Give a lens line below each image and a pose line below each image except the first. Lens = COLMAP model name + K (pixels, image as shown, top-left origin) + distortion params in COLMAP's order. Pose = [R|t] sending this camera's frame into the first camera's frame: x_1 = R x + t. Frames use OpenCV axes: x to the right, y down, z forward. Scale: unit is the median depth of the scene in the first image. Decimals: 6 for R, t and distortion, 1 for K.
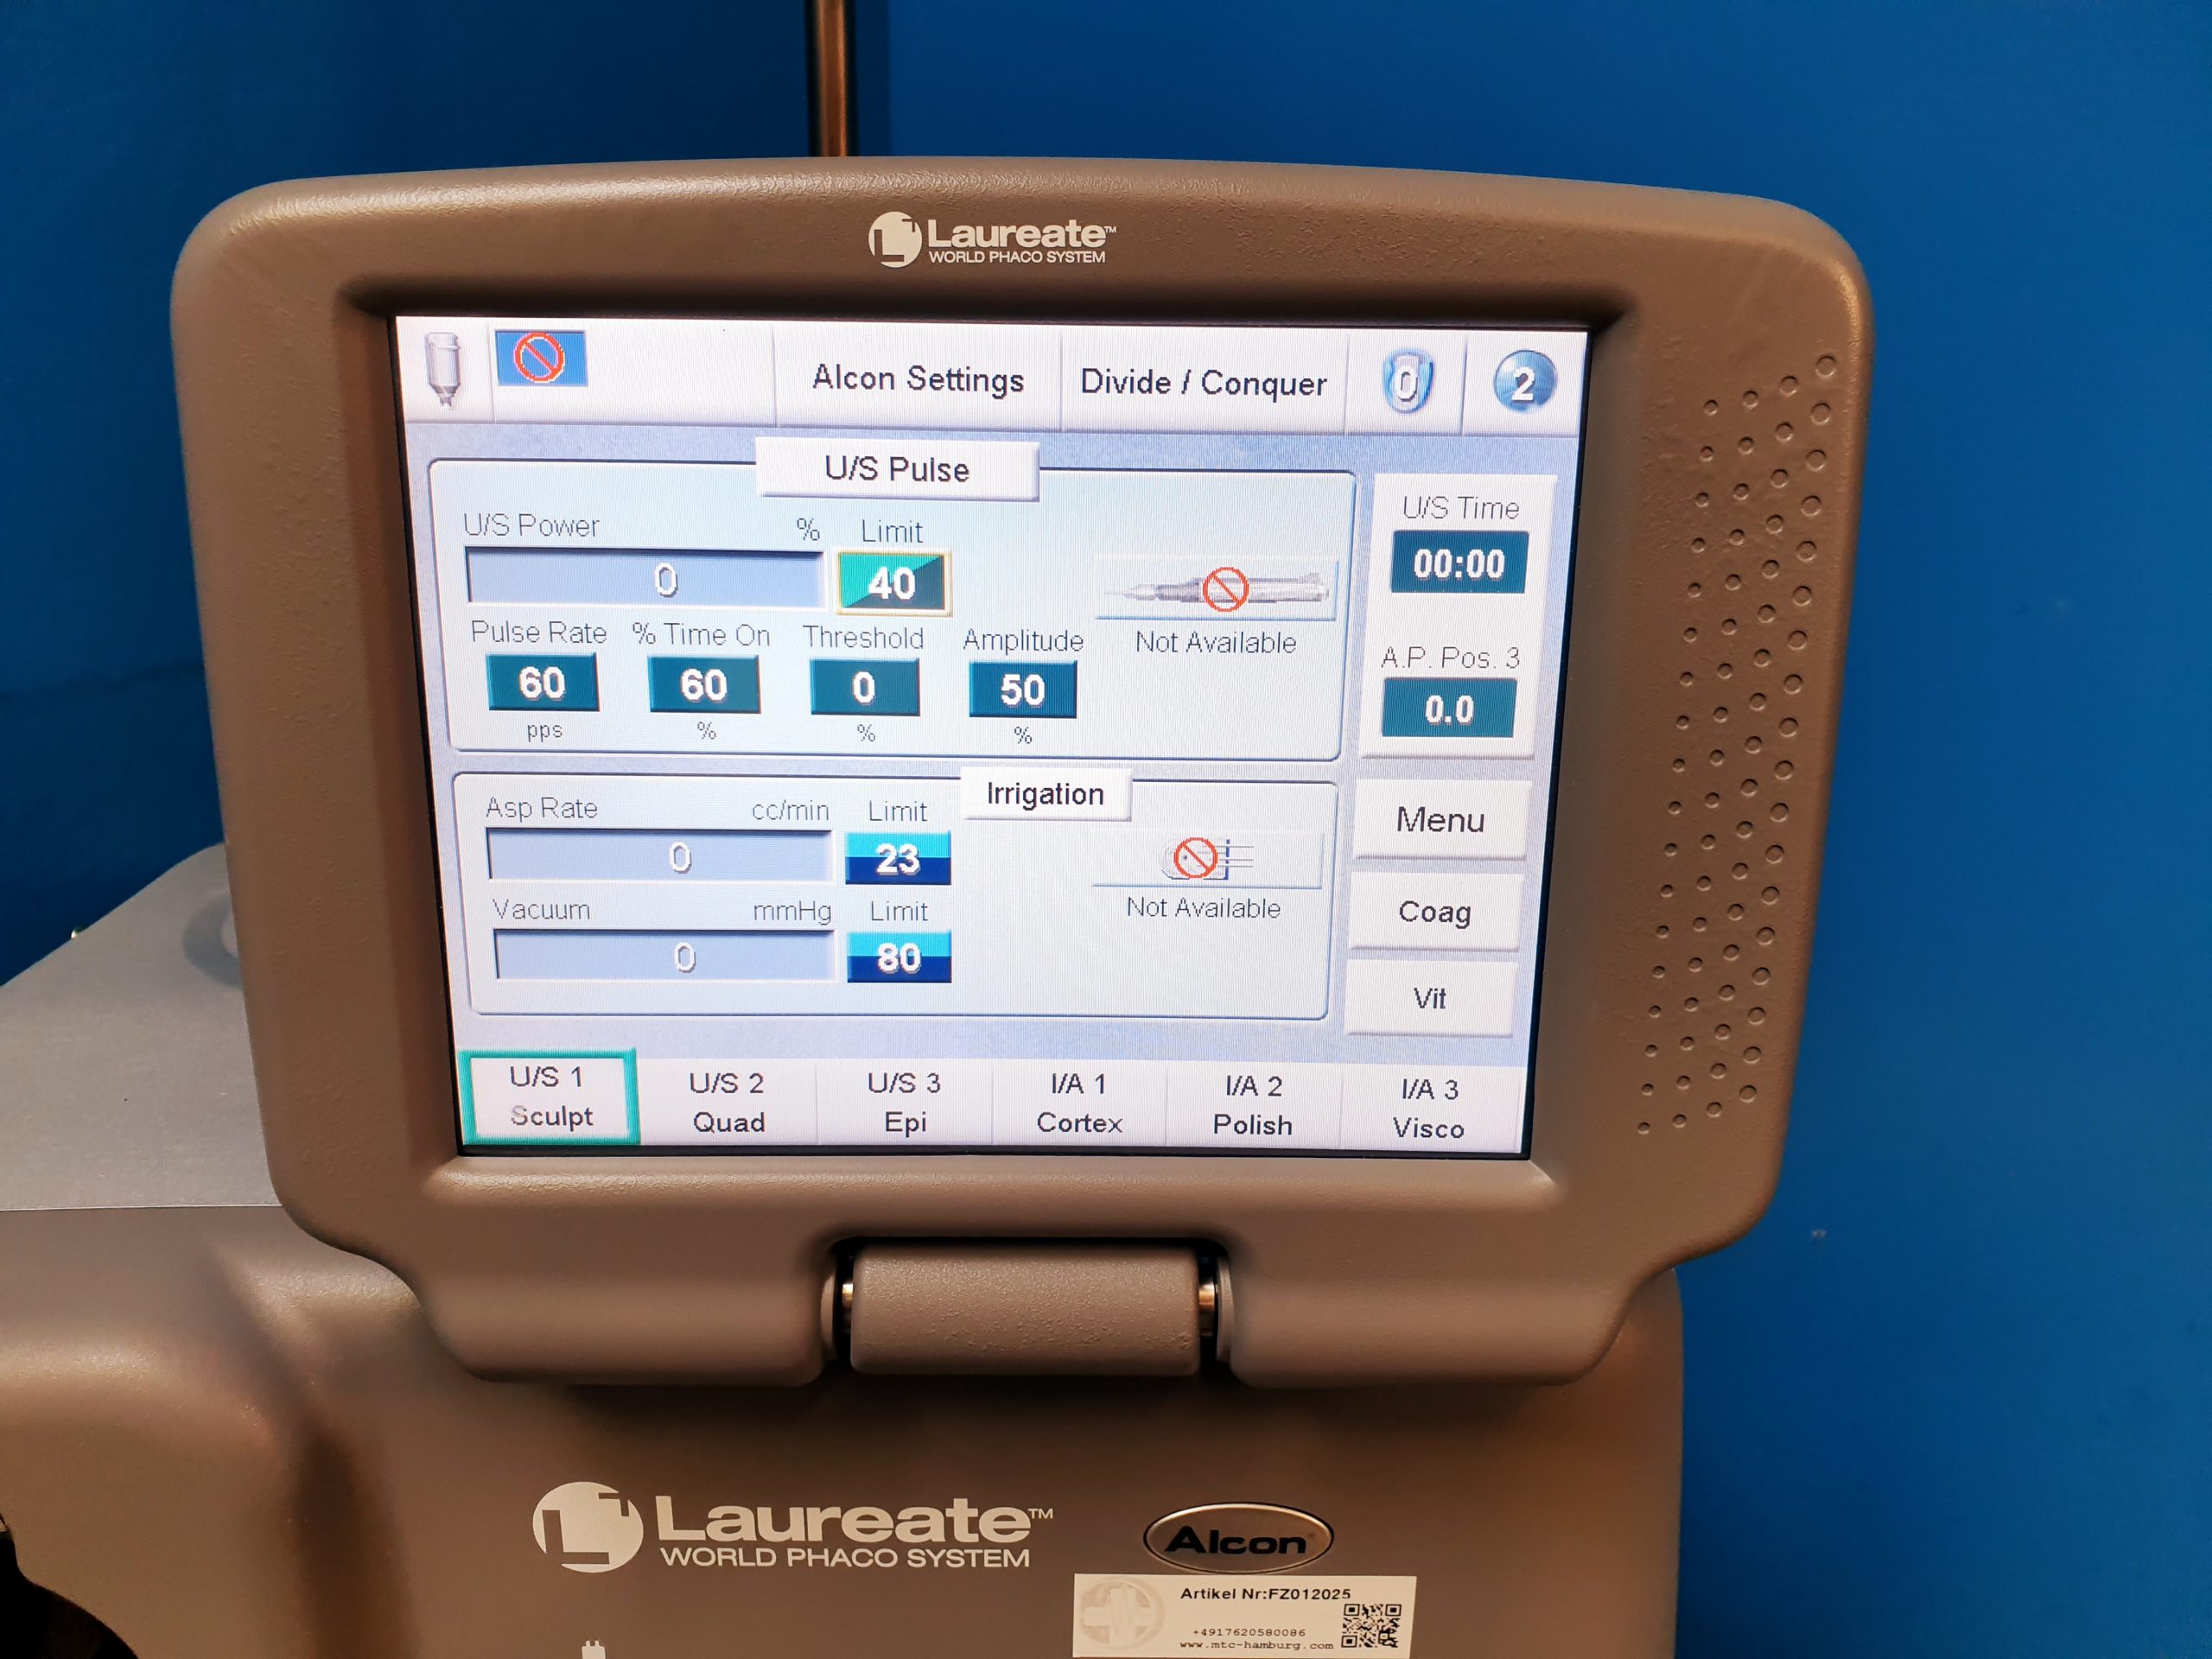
lens RADIAL K [[1758.6, 0, 1093.3], [0, 1758.6, 828.1], [0, 0, 1]] dist [0.001209, 0.013625]
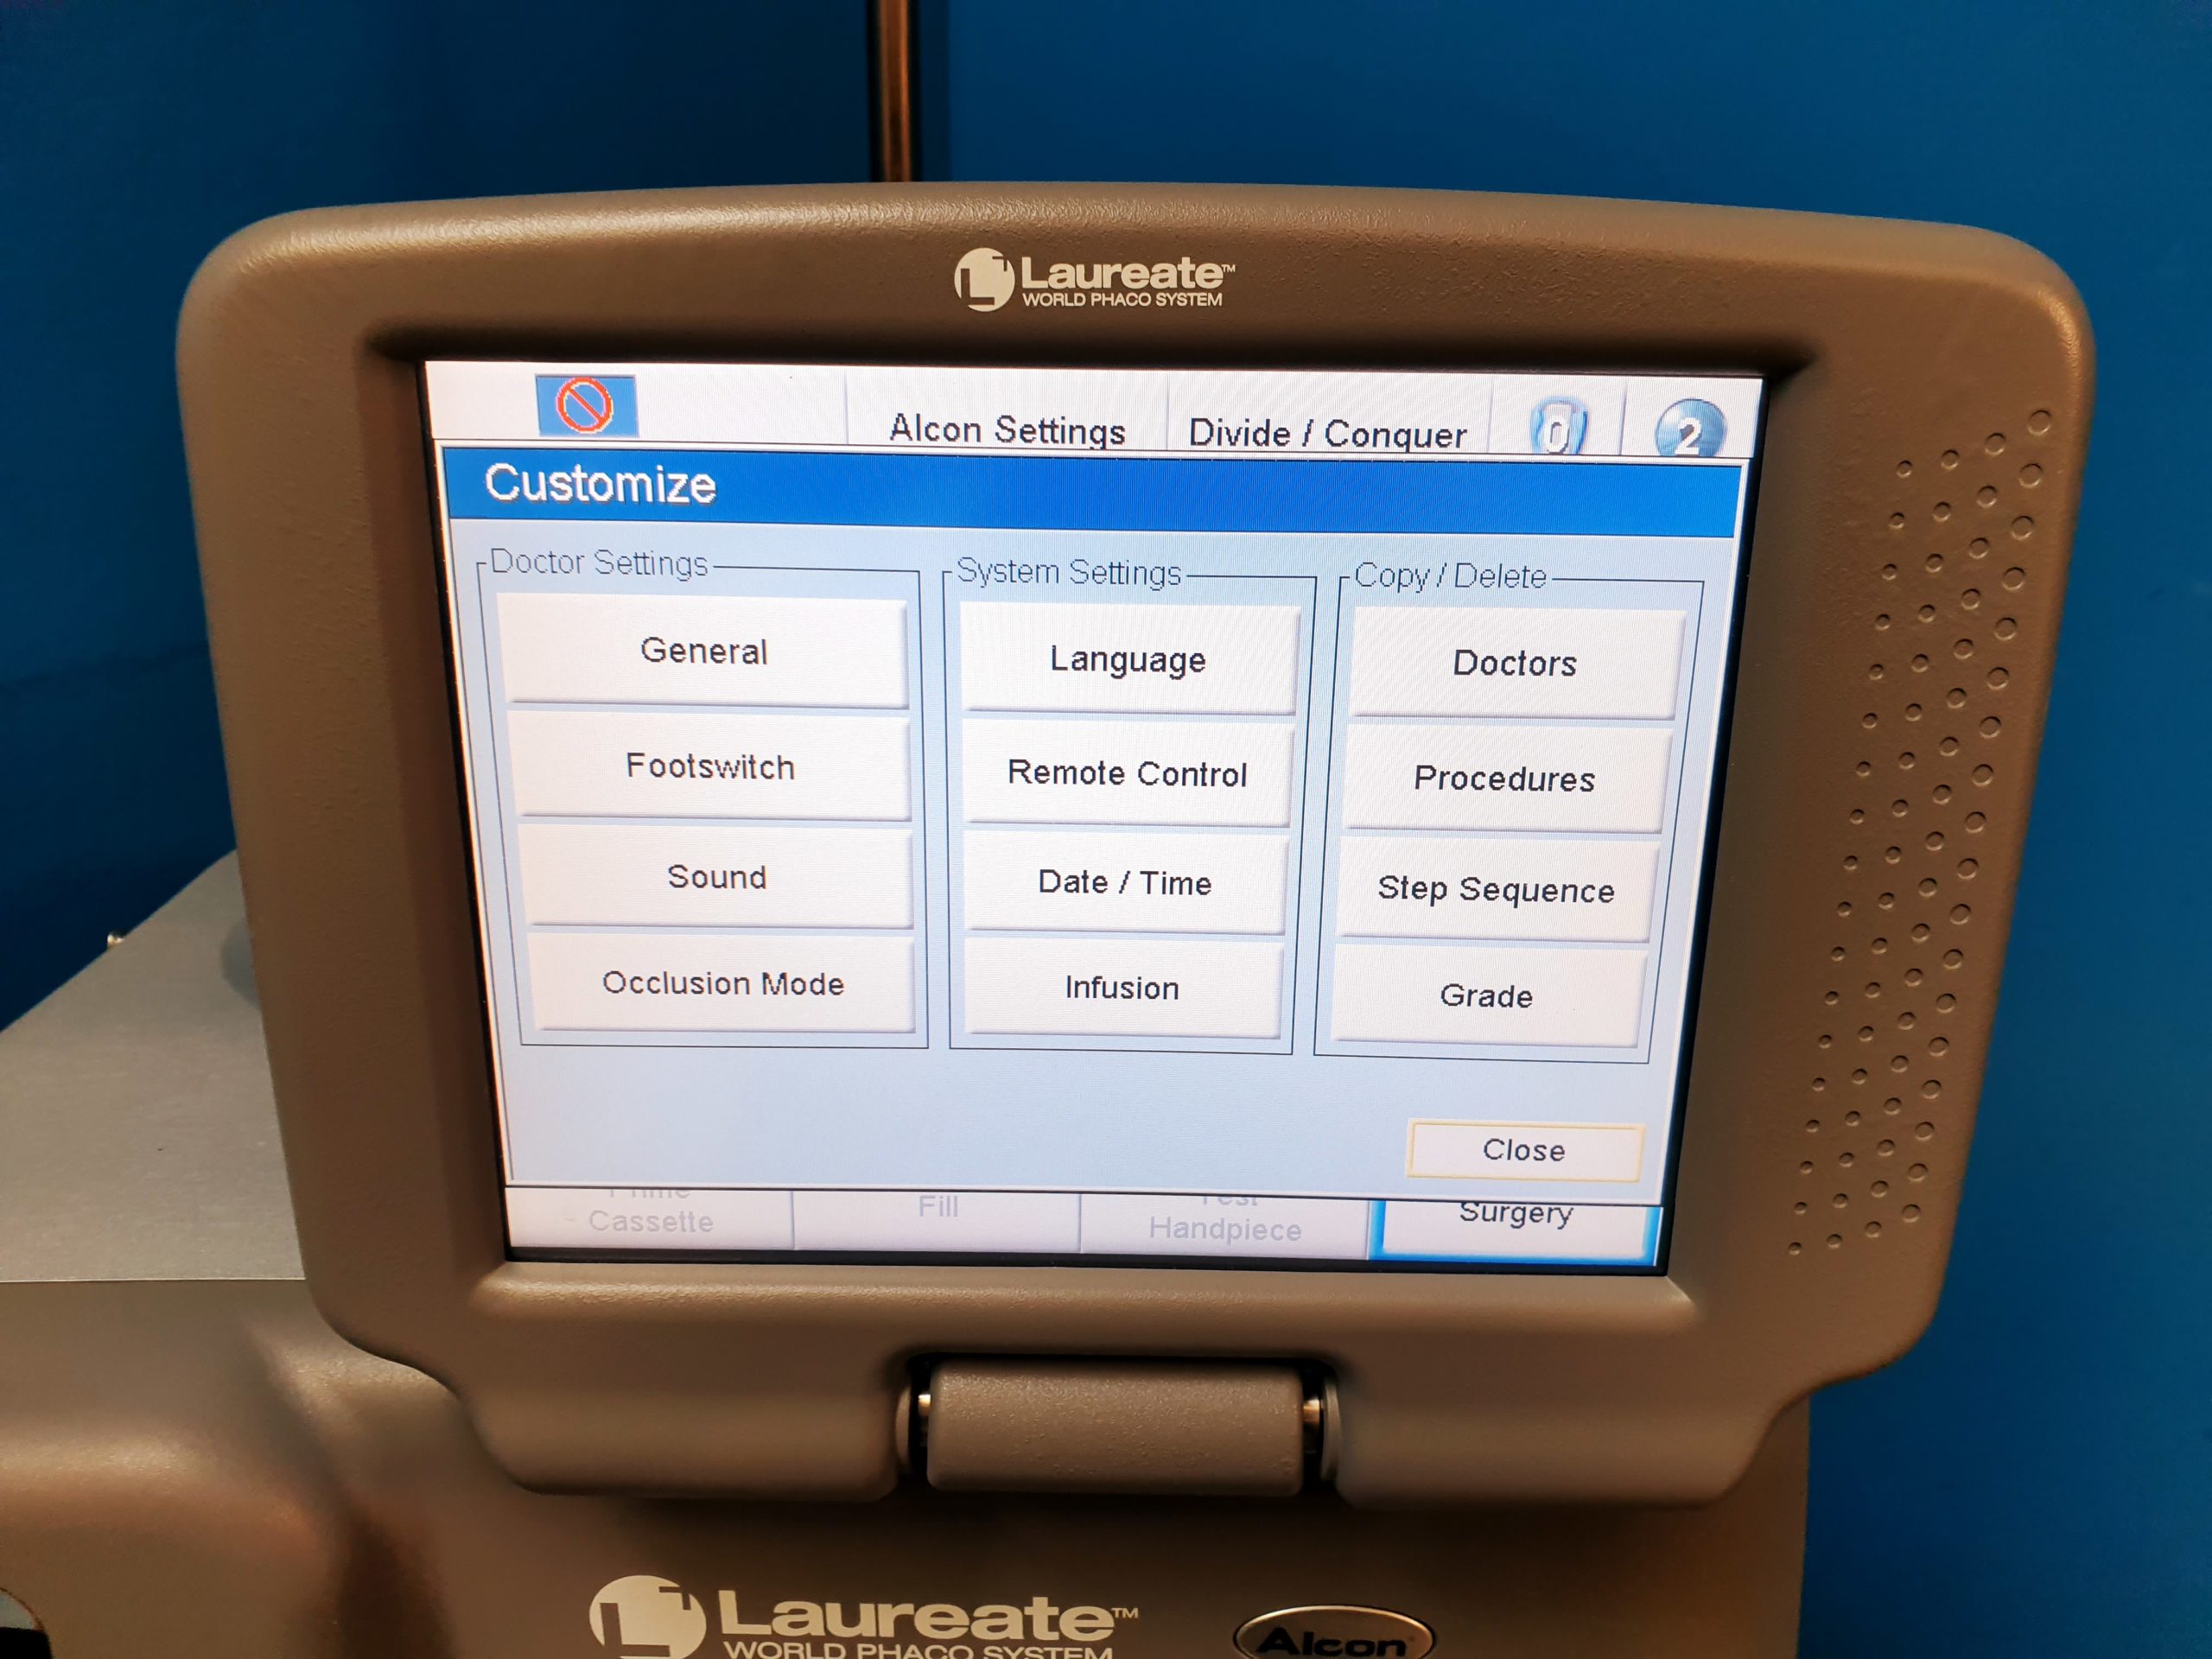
lens RADIAL K [[1758.6, 0, 1113.9], [0, 1758.6, 833.7], [0, 0, 1]] dist [0.001209, 0.013625]
pose [[0.999835, 0.007071, -0.016726, -0.027102], [-0.006208, 0.998674, 0.051104, -0.089766], [0.017065, -0.050991, 0.998553, 0.092494]]
